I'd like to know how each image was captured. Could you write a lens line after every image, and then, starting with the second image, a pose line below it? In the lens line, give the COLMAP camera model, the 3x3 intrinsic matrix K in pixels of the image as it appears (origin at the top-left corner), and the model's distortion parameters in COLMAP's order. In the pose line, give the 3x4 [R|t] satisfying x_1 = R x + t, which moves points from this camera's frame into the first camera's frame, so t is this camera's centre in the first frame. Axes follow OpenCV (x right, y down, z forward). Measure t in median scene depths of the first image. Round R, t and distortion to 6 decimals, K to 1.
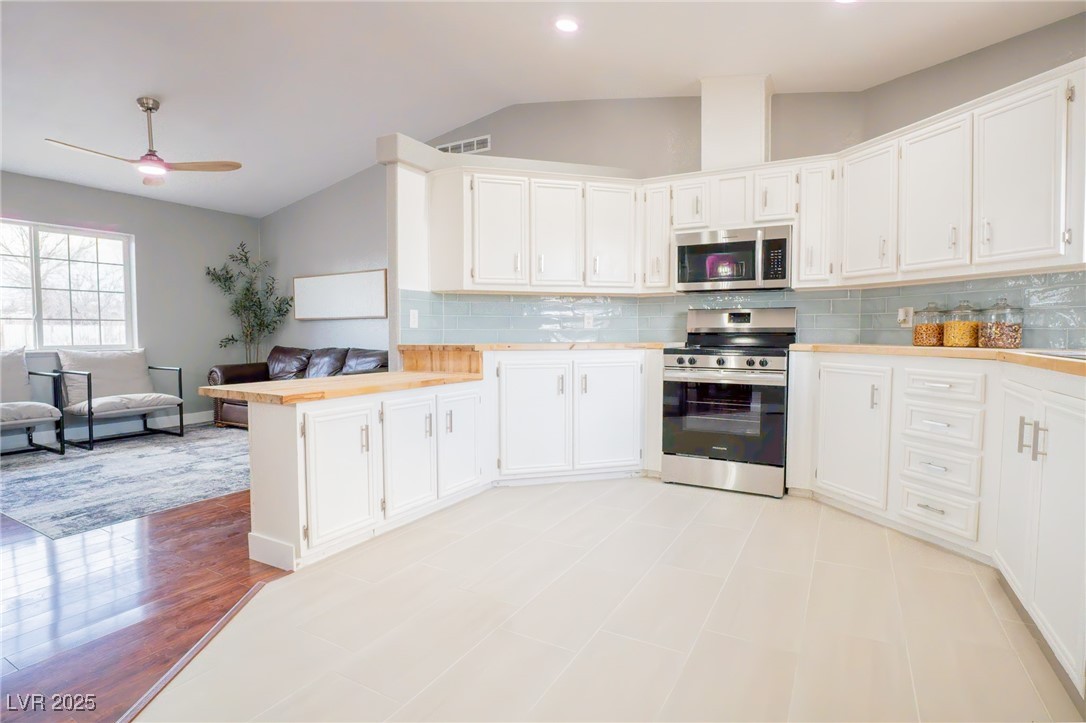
lens RADIAL K [[528.7, 0, 543.0], [0, 528.7, 361.5], [0, 0, 1]] dist [-0.004280, -0.000378]
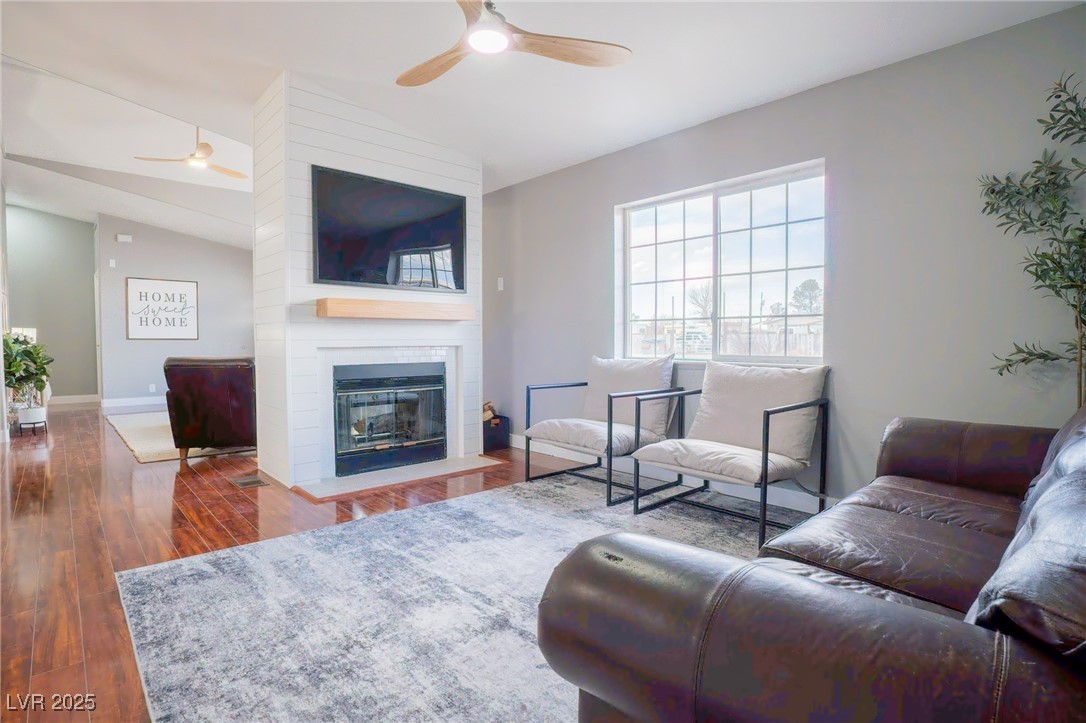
lens RADIAL K [[528.7, 0, 543.0], [0, 528.7, 361.5], [0, 0, 1]] dist [-0.004280, -0.000378]
pose [[-0.299697, 0.041876, -0.953115, -0.182874], [-0.052923, 0.996768, 0.060435, -0.056681], [0.952565, 0.068554, -0.296513, 1.058997]]
